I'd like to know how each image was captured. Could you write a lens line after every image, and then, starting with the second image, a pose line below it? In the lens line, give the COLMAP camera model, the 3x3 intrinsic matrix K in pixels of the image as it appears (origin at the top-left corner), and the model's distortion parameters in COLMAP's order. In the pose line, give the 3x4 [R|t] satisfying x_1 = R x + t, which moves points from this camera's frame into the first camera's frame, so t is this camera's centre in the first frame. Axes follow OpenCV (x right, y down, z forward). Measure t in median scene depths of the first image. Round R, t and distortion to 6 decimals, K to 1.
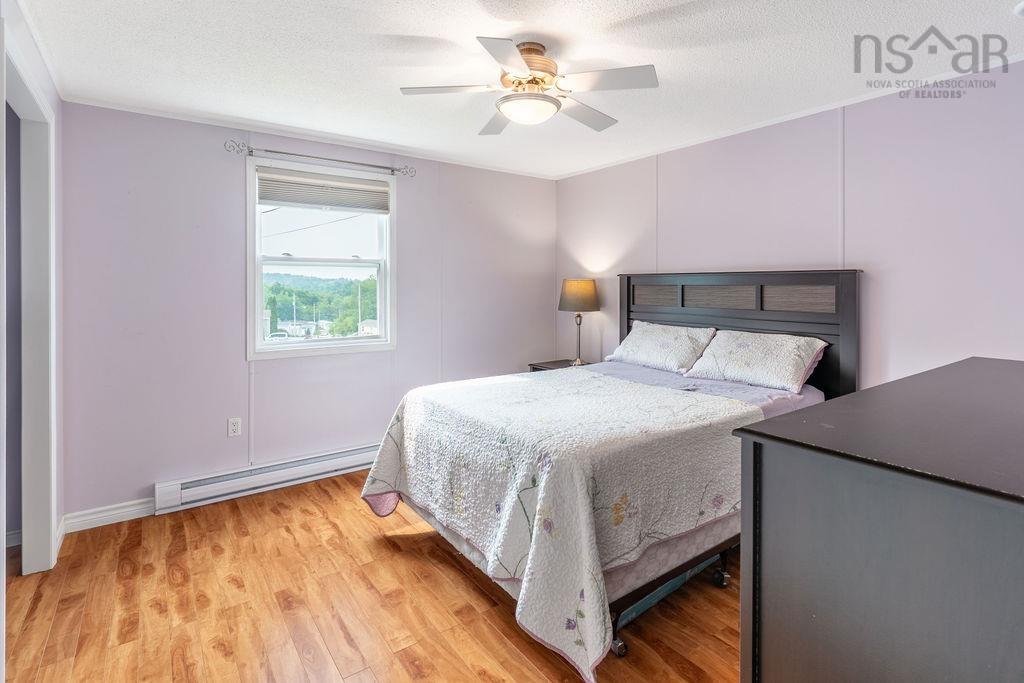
lens RADIAL K [[494.7, 0, 497.0], [0, 494.7, 287.1], [0, 0, 1]] dist [-0.003450, 0.001270]
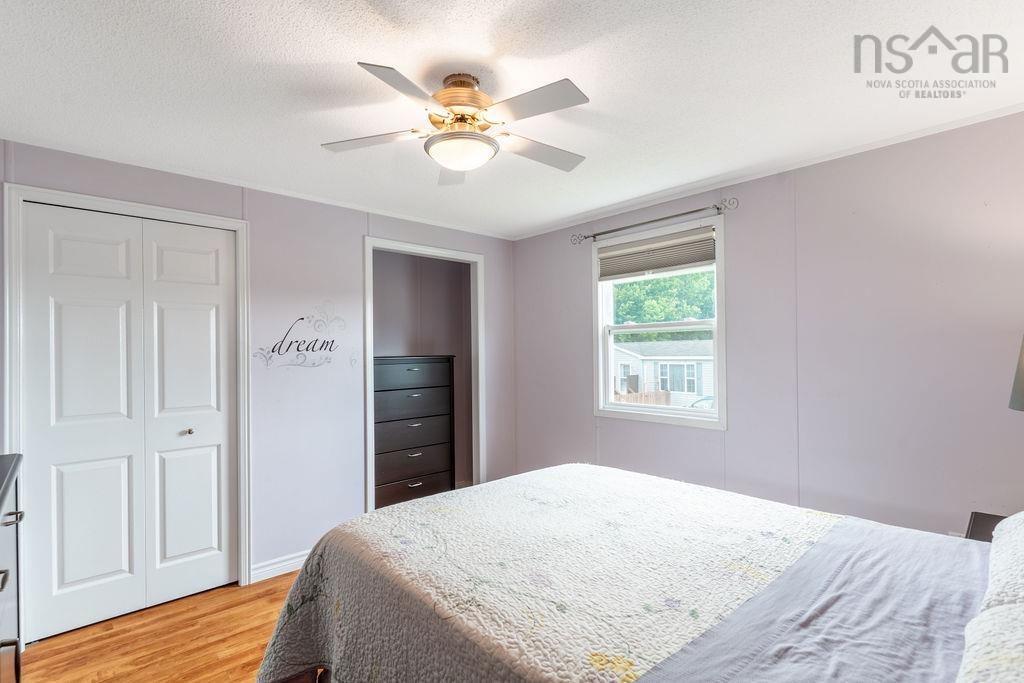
lens RADIAL K [[494.7, 0, 511.6], [0, 494.7, 348.6], [0, 0, 1]] dist [-0.003450, 0.001270]
pose [[0.113374, -0.008141, -0.993519, 0.782115], [0.003622, 0.999963, -0.007781, -0.000917], [0.993546, -0.002717, 0.113400, 0.797375]]
